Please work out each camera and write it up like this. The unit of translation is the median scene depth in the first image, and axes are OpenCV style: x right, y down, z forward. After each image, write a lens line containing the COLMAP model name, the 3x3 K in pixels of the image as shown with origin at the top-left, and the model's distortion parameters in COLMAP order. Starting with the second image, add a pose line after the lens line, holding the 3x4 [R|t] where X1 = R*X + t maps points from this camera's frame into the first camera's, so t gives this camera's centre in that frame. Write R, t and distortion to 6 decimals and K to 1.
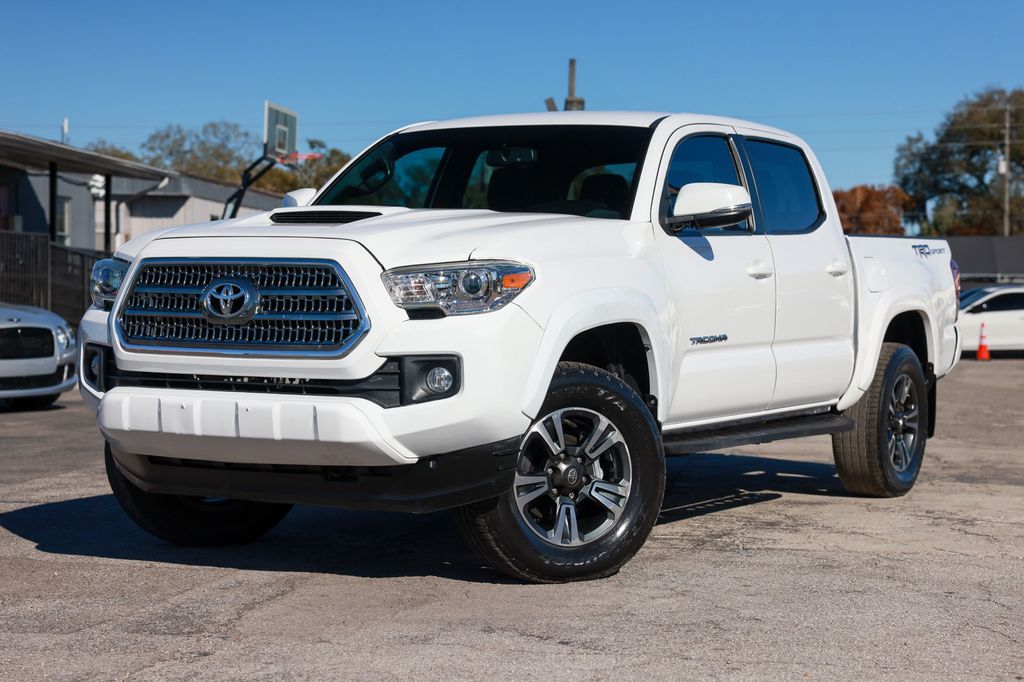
lens RADIAL K [[1970.6, 0, 513.6], [0, 1970.6, 336.9], [0, 0, 1]] dist [0.215182, 0.000000]
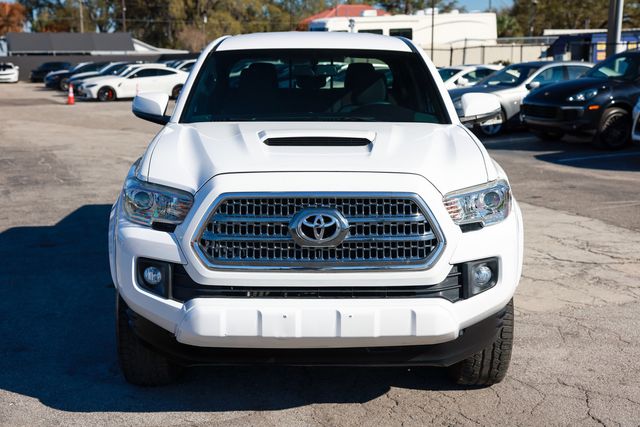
lens RADIAL K [[890.1, 0, 318.6], [0, 890.1, 211.0], [0, 0, 1]] dist [0.075897, 0.000000]
pose [[0.866139, -0.099027, 0.489894, -0.399885], [0.022960, 0.987024, 0.158923, -0.112655], [-0.499275, -0.126402, 0.857174, 0.509562]]
